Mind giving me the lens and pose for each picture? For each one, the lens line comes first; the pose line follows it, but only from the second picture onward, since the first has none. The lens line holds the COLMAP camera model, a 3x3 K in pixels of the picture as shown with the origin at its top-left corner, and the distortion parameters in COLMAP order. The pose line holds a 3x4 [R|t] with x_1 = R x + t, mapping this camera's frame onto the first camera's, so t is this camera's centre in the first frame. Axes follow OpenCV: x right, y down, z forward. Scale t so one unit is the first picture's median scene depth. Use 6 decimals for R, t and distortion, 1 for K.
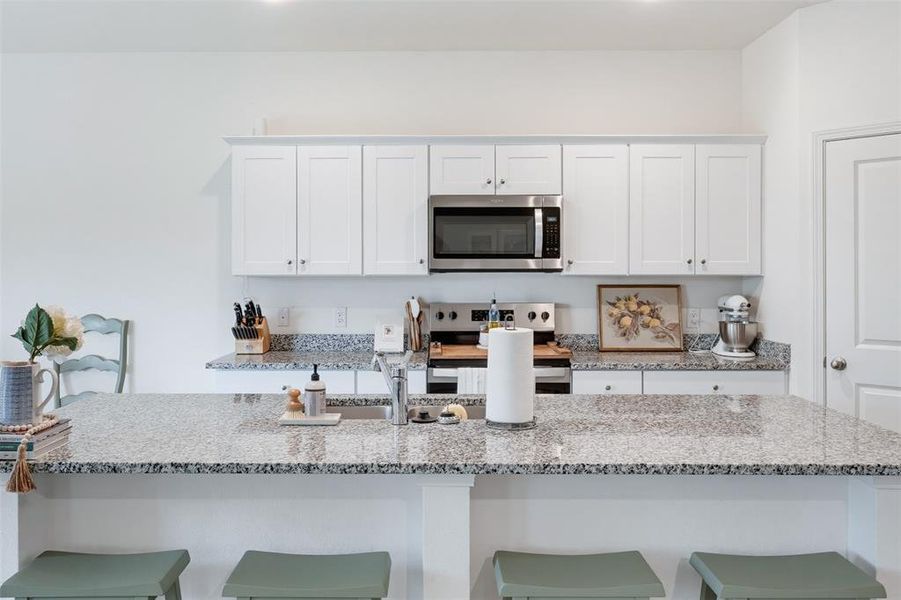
lens RADIAL K [[776.2, 0, 433.7], [0, 776.2, 258.3], [0, 0, 1]] dist [0.008138, -0.015847]
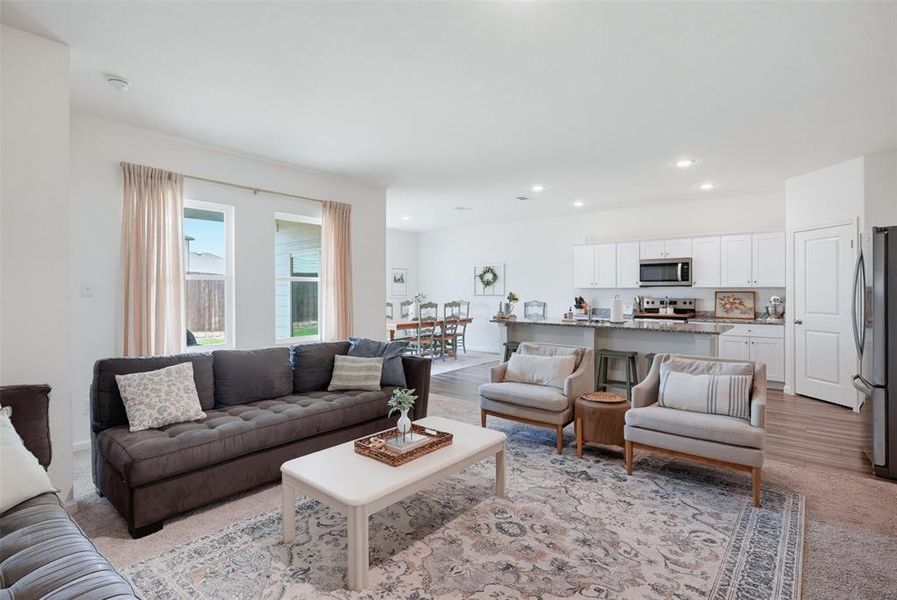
lens RADIAL K [[444.5, 0, 446.5], [0, 444.5, 288.7], [0, 0, 1]] dist [-0.001425, 0.001253]
pose [[0.779480, -0.003130, -0.626419, 0.460500], [0.007643, 0.999961, 0.004515, 0.012379], [0.626381, -0.008308, 0.779473, -0.713429]]
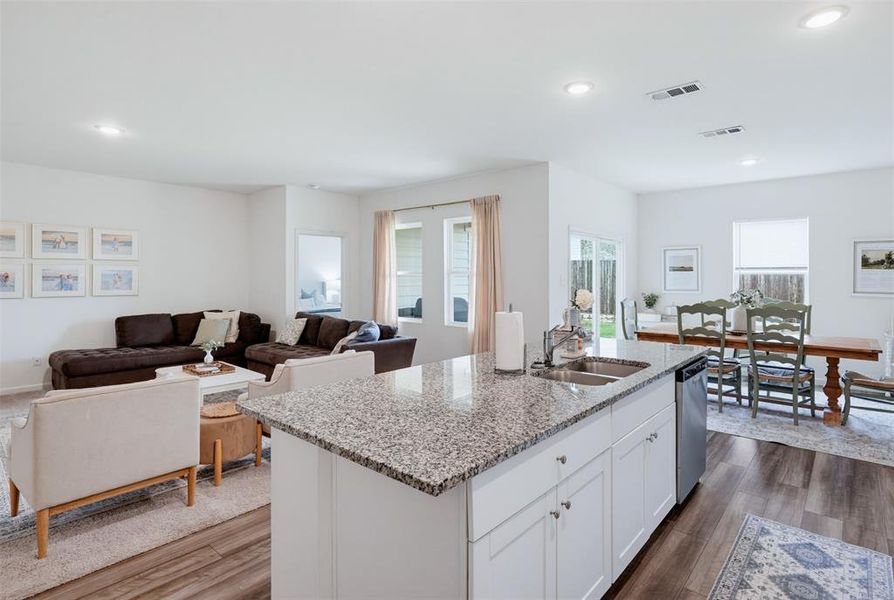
lens RADIAL K [[459.3, 0, 463.7], [0, 459.3, 272.5], [0, 0, 1]] dist [-0.001866, 0.001425]
pose [[-0.640880, -0.008653, -0.767592, 0.497660], [0.007186, 0.999825, -0.017270, 0.014065], [0.767608, -0.016584, -0.640706, 0.852588]]
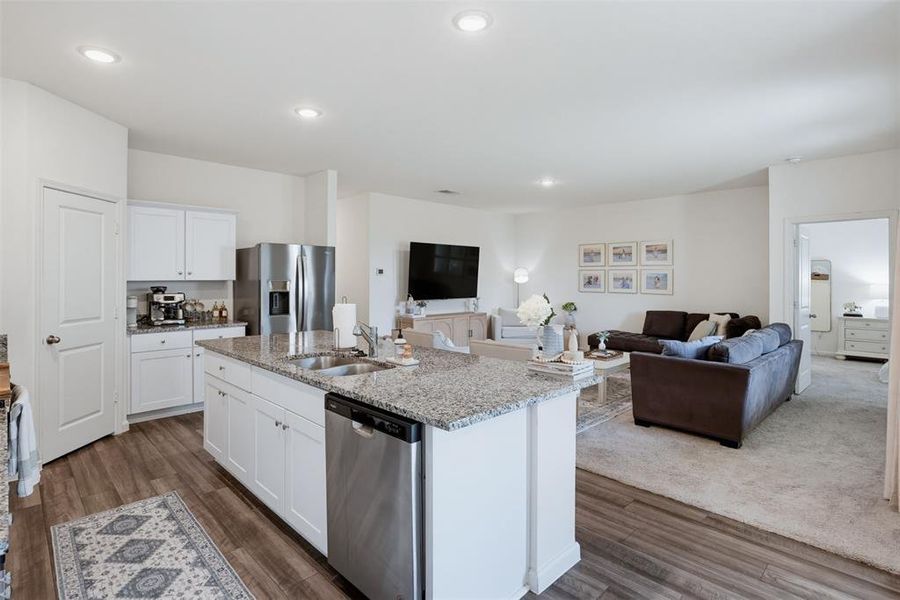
lens RADIAL K [[446.0, 0, 438.8], [0, 446.0, 278.6], [0, 0, 1]] dist [-0.001425, 0.001253]
pose [[-0.702019, -0.001034, 0.712158, -0.519291], [-0.009543, 0.999923, -0.007955, 0.016655], [-0.712095, -0.012381, -0.701974, 0.924552]]
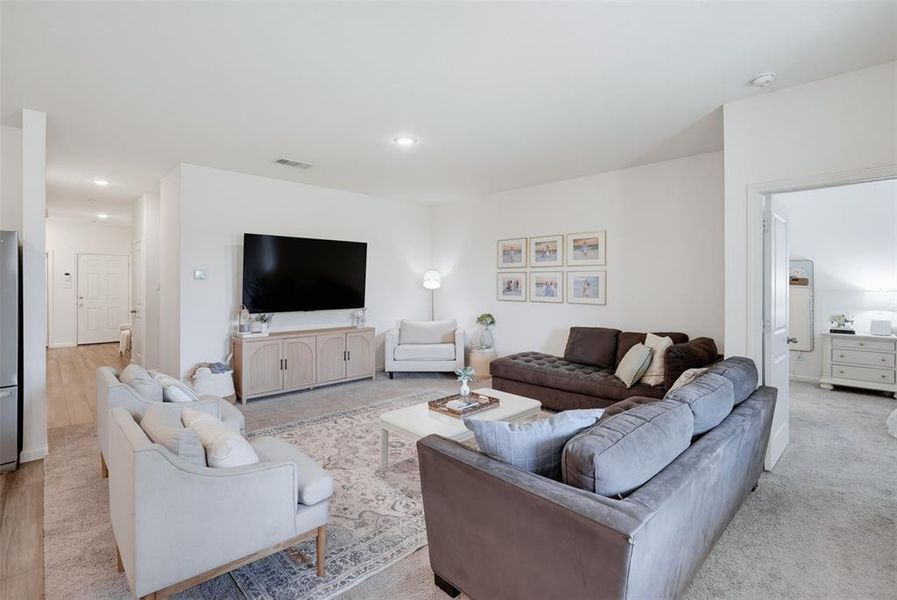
lens RADIAL K [[412.3, 0, 456.8], [0, 412.3, 283.8], [0, 0, 1]] dist [-0.002416, 0.000095]
pose [[-0.716826, -0.001831, 0.697250, -0.447618], [-0.009389, 0.999931, -0.007026, 0.007957], [-0.697189, -0.011583, -0.716794, 0.243346]]
